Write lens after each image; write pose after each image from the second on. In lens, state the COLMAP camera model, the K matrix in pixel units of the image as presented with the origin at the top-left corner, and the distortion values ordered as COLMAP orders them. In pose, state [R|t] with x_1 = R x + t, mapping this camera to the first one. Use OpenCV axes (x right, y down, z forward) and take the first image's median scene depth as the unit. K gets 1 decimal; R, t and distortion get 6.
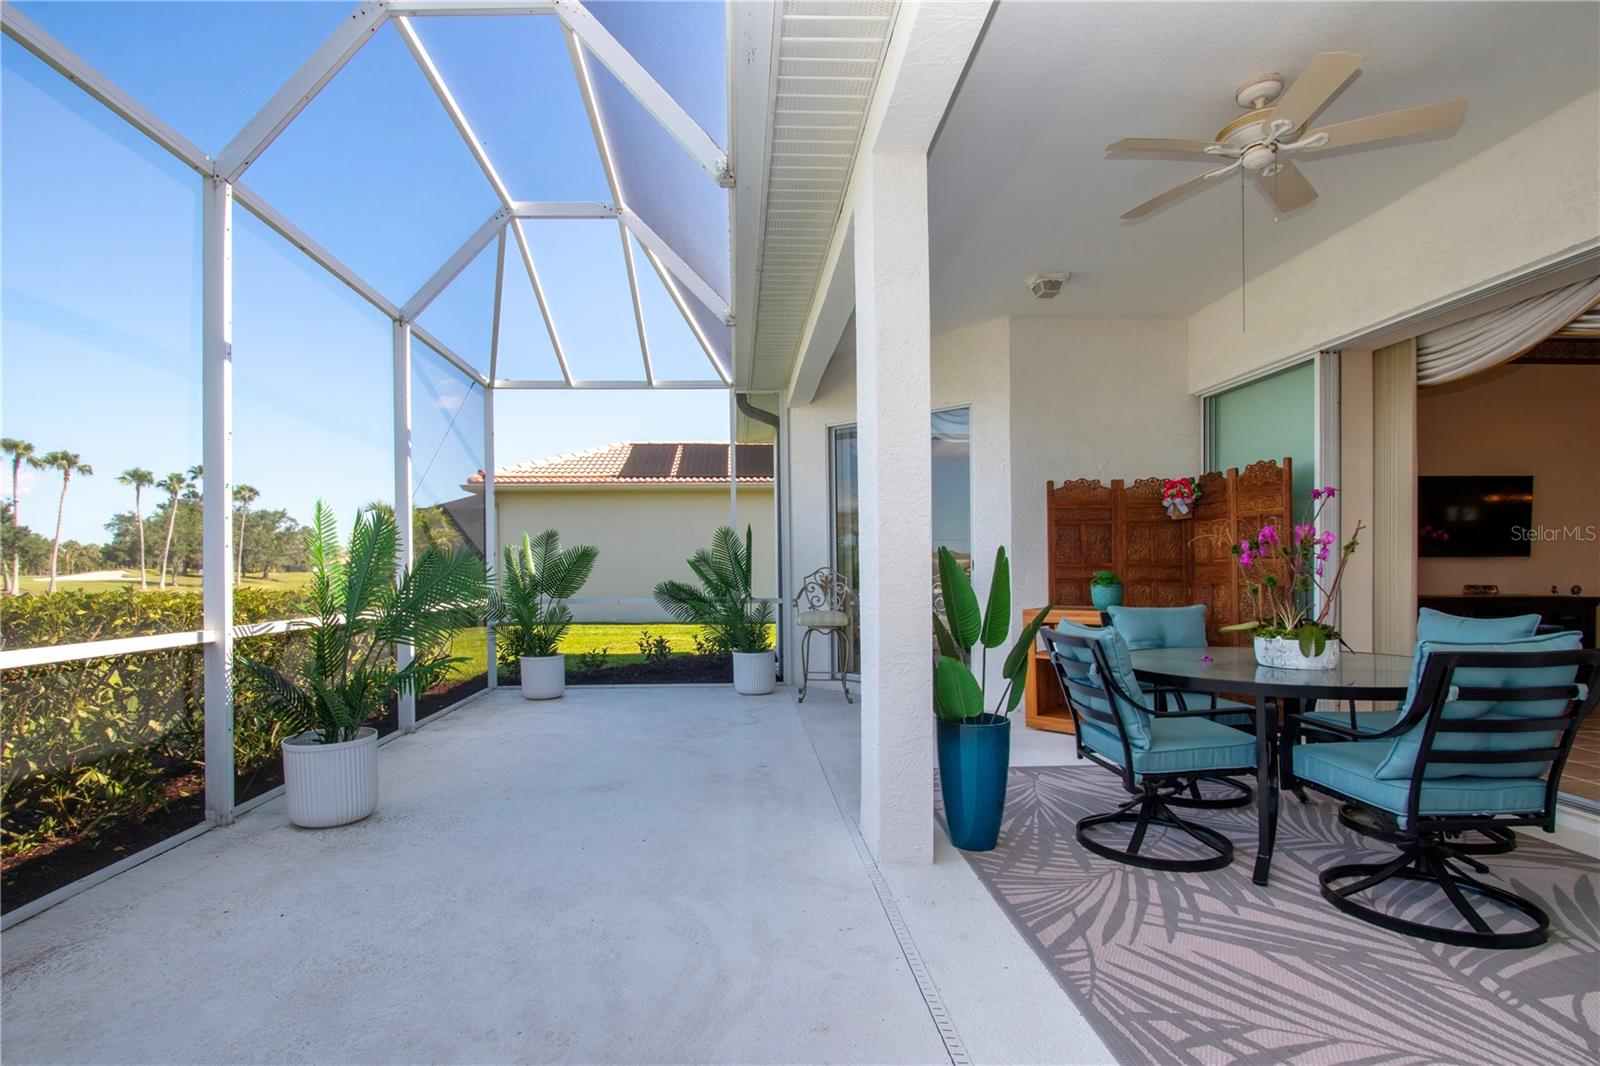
lens RADIAL K [[763.1, 0, 765.2], [0, 763.1, 578.1], [0, 0, 1]] dist [-0.016111, 0.001662]
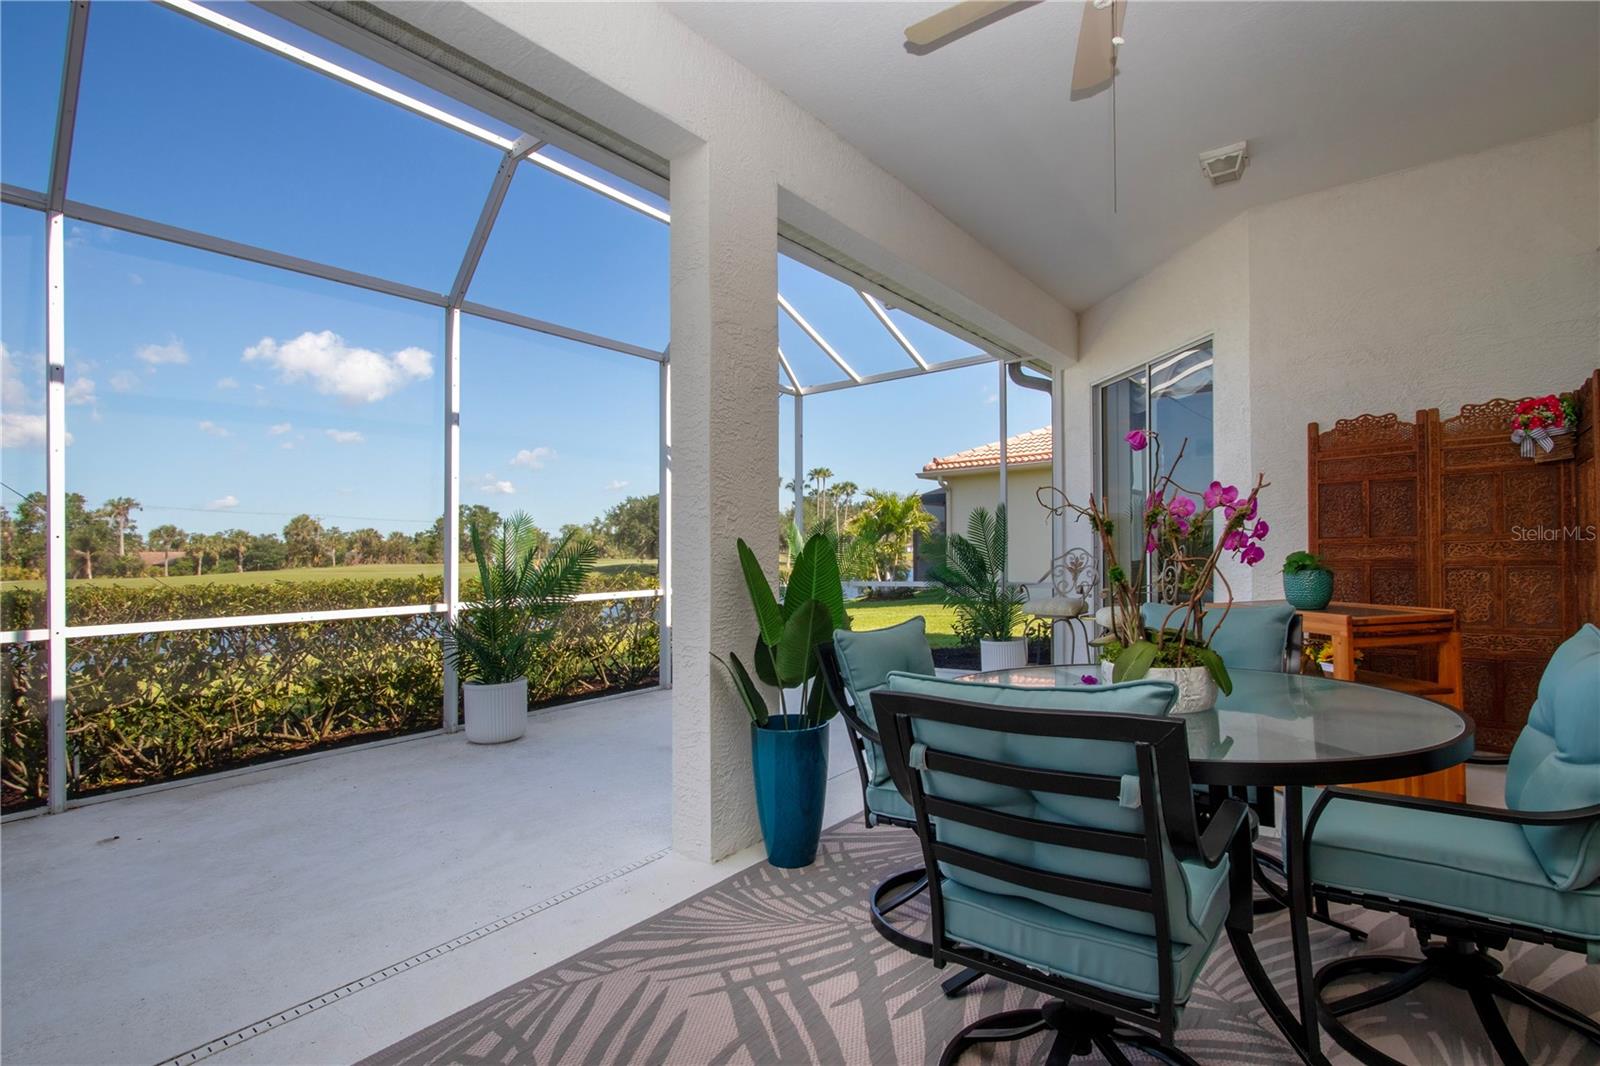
lens RADIAL K [[765.7, 0, 828.3], [0, 765.7, 553.2], [0, 0, 1]] dist [-0.013182, 0.000107]
pose [[0.776301, -0.013914, -0.630209, 0.822384], [0.013262, 0.999896, -0.005739, -0.014305], [0.630223, -0.003902, 0.776404, 0.283700]]
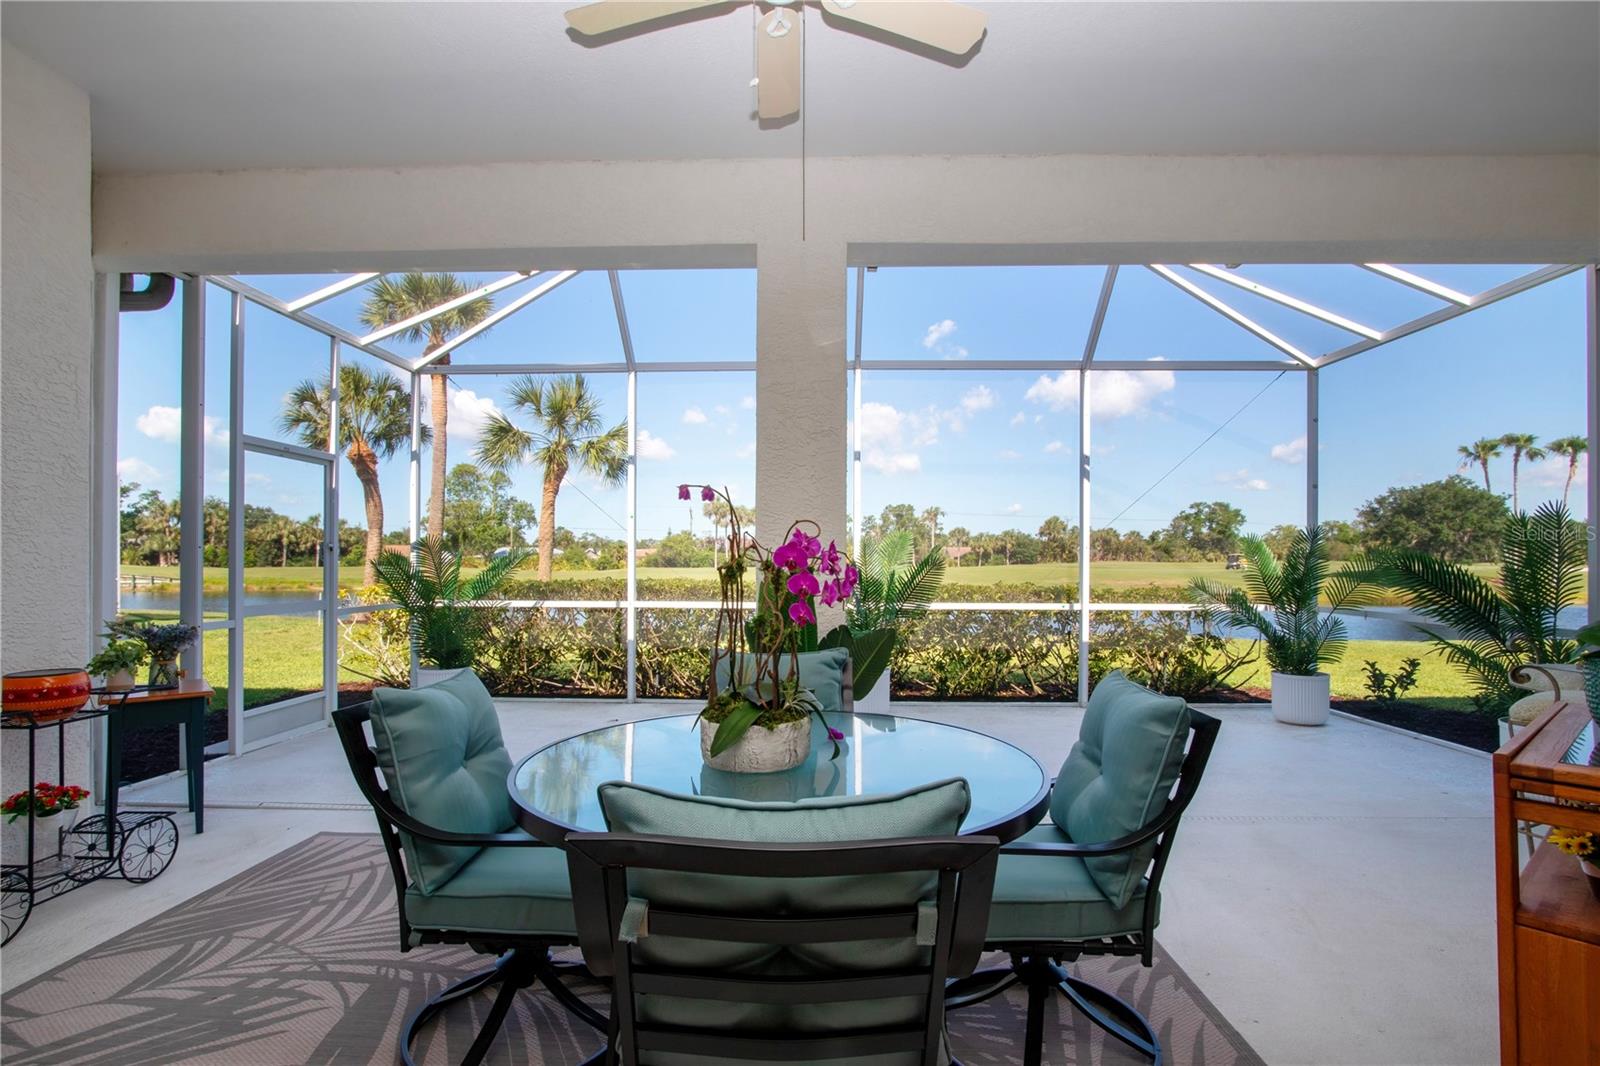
lens RADIAL K [[780.5, 0, 808.5], [0, 780.5, 551.0], [0, 0, 1]] dist [-0.016257, 0.000442]
pose [[-0.077701, -0.005718, -0.996960, 1.237358], [-0.012373, 0.999912, -0.004771, -0.051240], [0.996900, 0.011964, -0.077765, 1.004868]]
